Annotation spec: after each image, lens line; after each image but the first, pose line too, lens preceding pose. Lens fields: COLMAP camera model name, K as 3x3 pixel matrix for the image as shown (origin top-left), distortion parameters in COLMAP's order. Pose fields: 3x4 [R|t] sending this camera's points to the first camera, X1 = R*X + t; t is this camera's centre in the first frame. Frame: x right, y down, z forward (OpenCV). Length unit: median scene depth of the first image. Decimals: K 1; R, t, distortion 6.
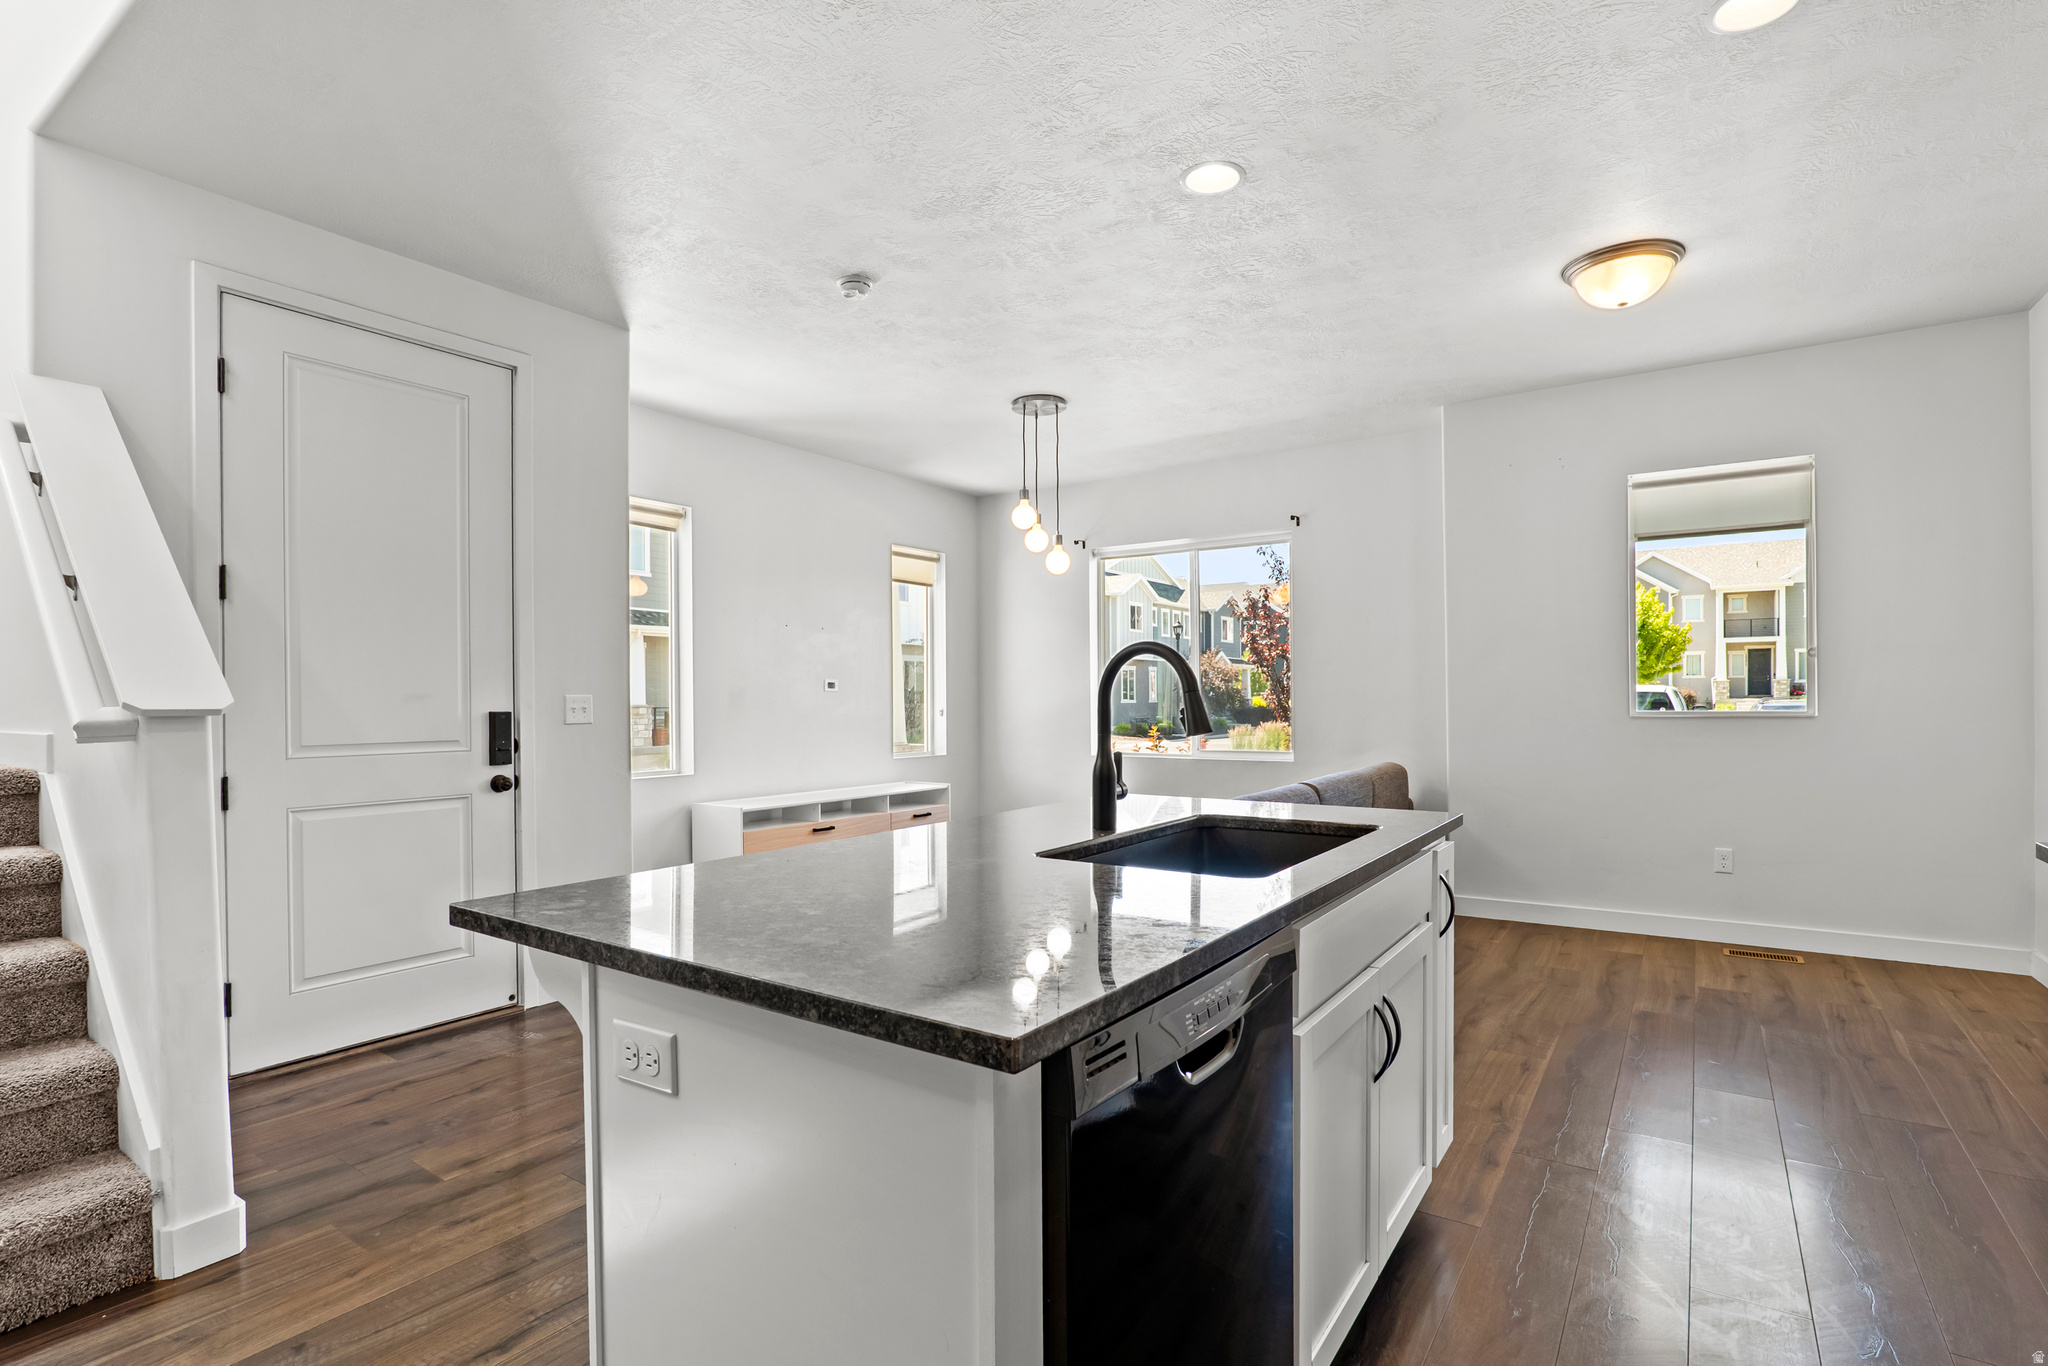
lens RADIAL K [[964.8, 0, 1010.1], [0, 964.8, 701.2], [0, 0, 1]] dist [-0.014616, 0.000776]
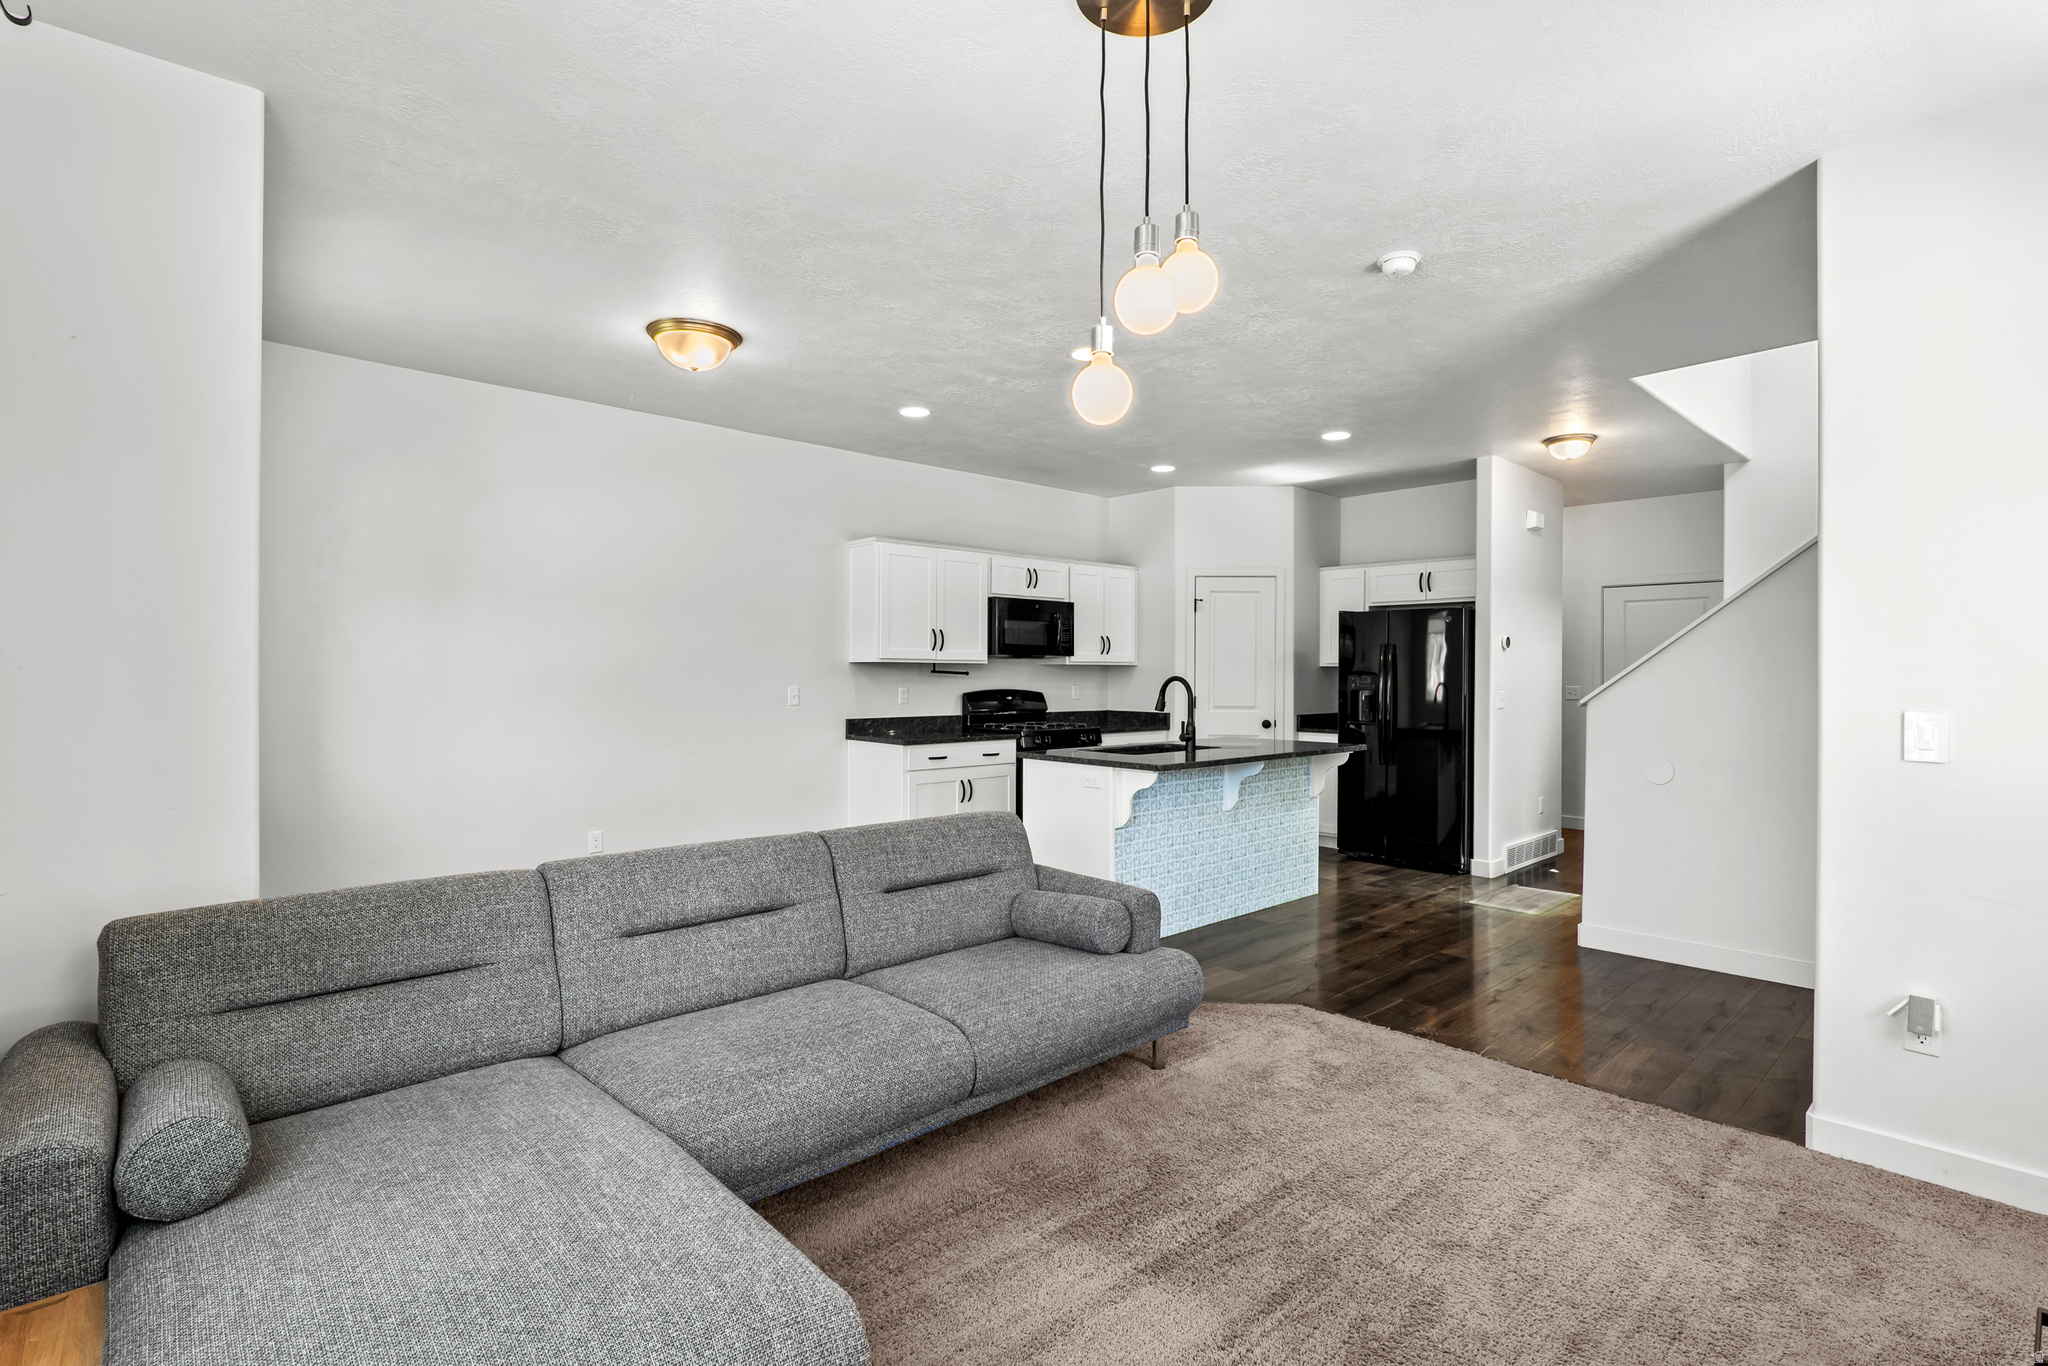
lens RADIAL K [[951.5, 0, 1030.0], [0, 951.5, 683.6], [0, 0, 1]] dist [-0.018176, 0.000821]
pose [[-0.978391, 0.000690, 0.206763, 0.003450], [0.003670, 0.999895, 0.014031, -0.031102], [-0.206732, 0.014487, -0.978290, 1.428687]]
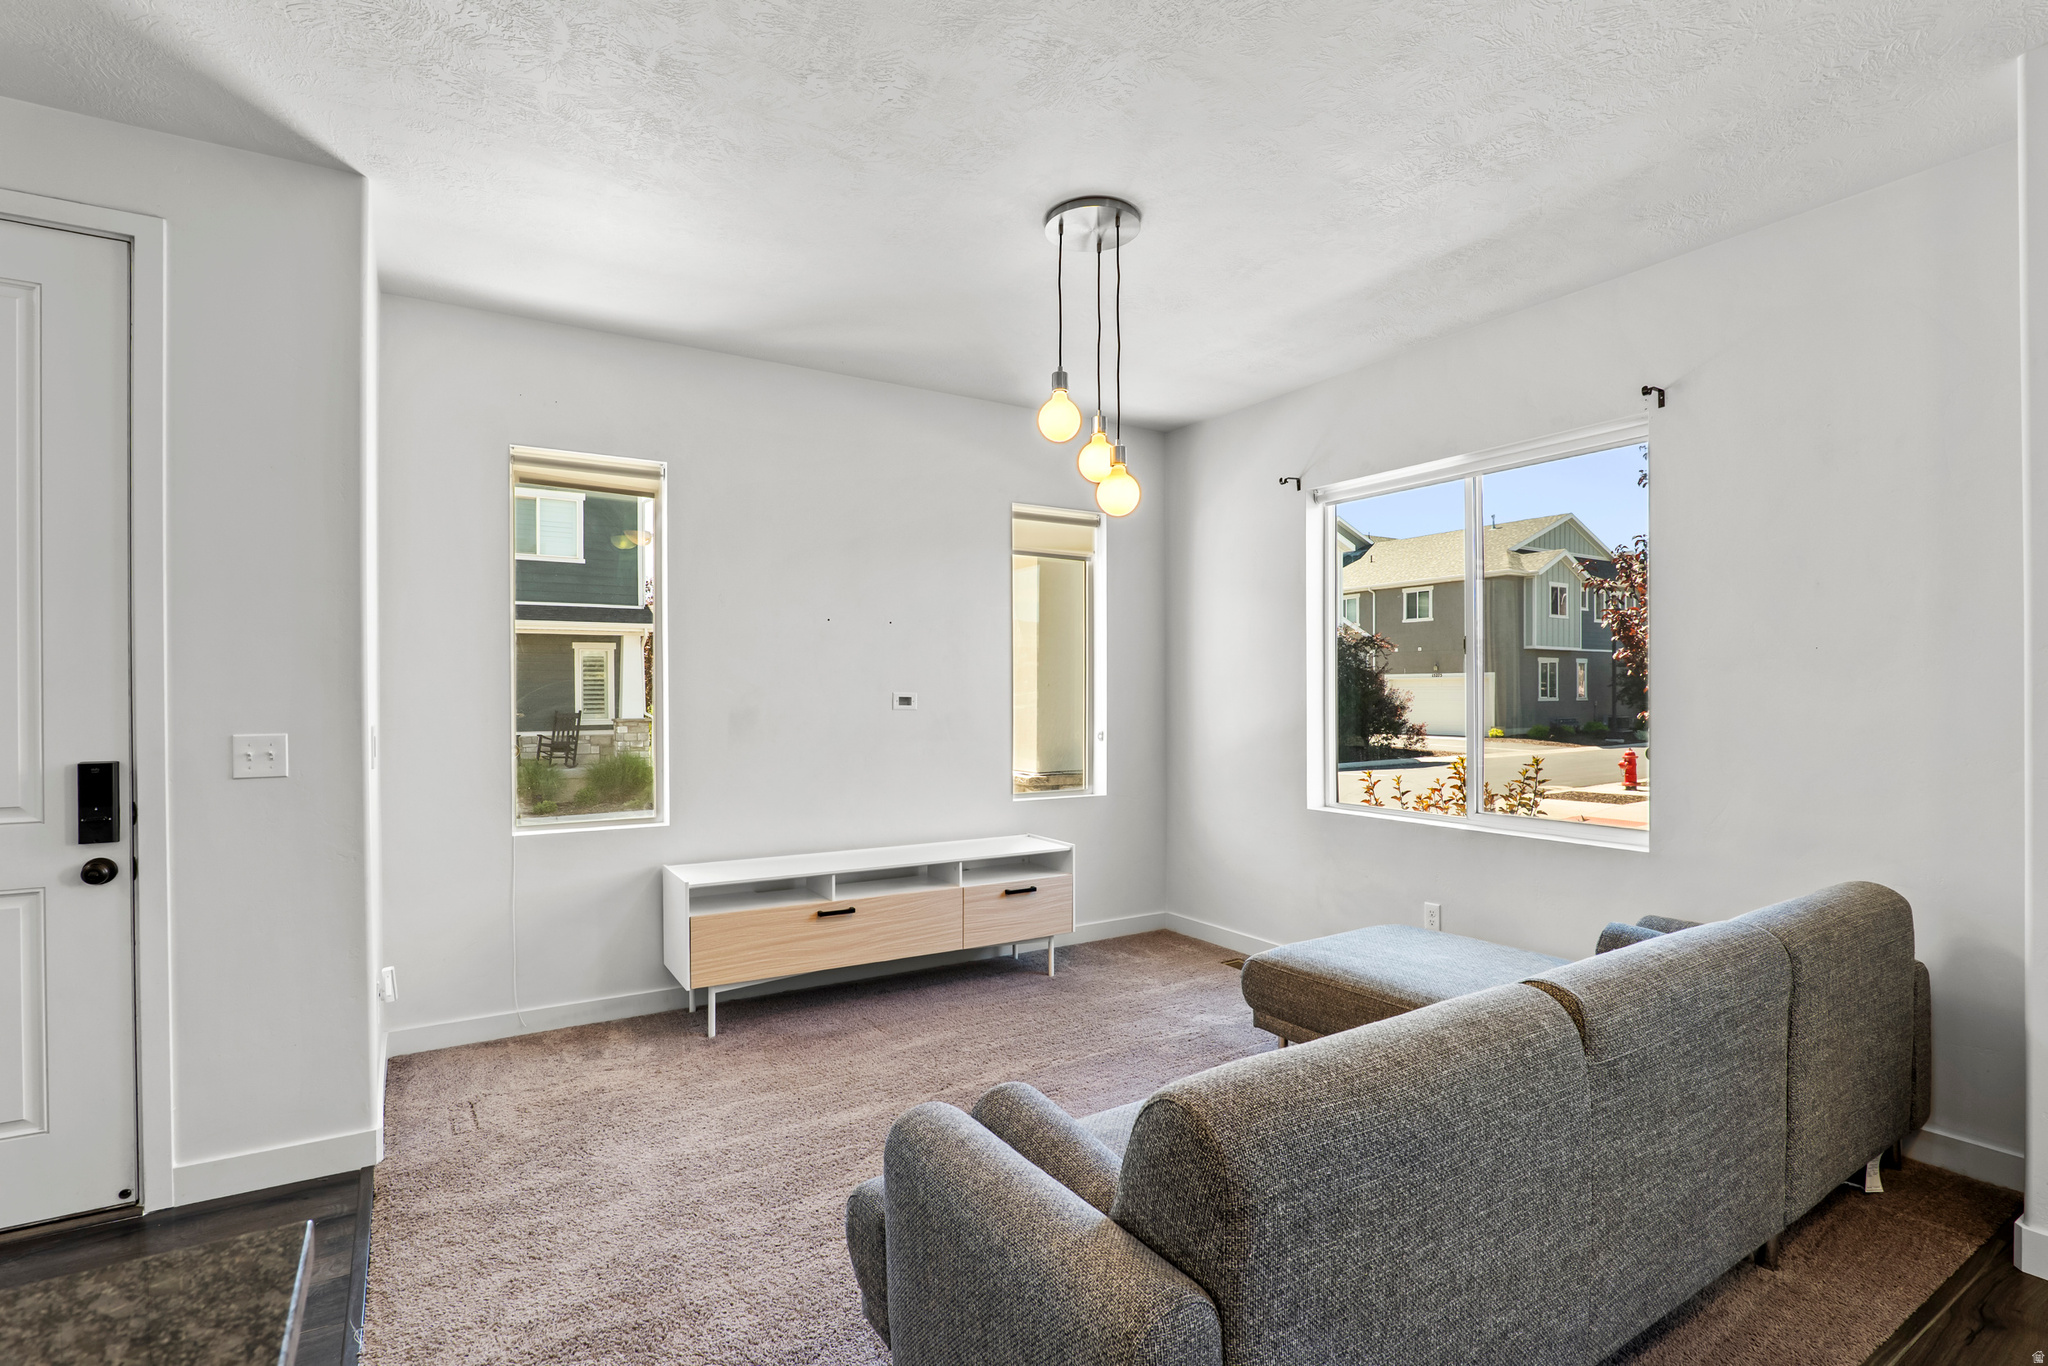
lens RADIAL K [[964.8, 0, 1010.1], [0, 964.8, 701.2], [0, 0, 1]] dist [-0.014616, 0.000776]
pose [[0.921404, 0.007509, -0.388532, 0.220422], [-0.004870, 0.999958, 0.007777, -0.028910], [0.388574, -0.005274, 0.921402, 0.475314]]
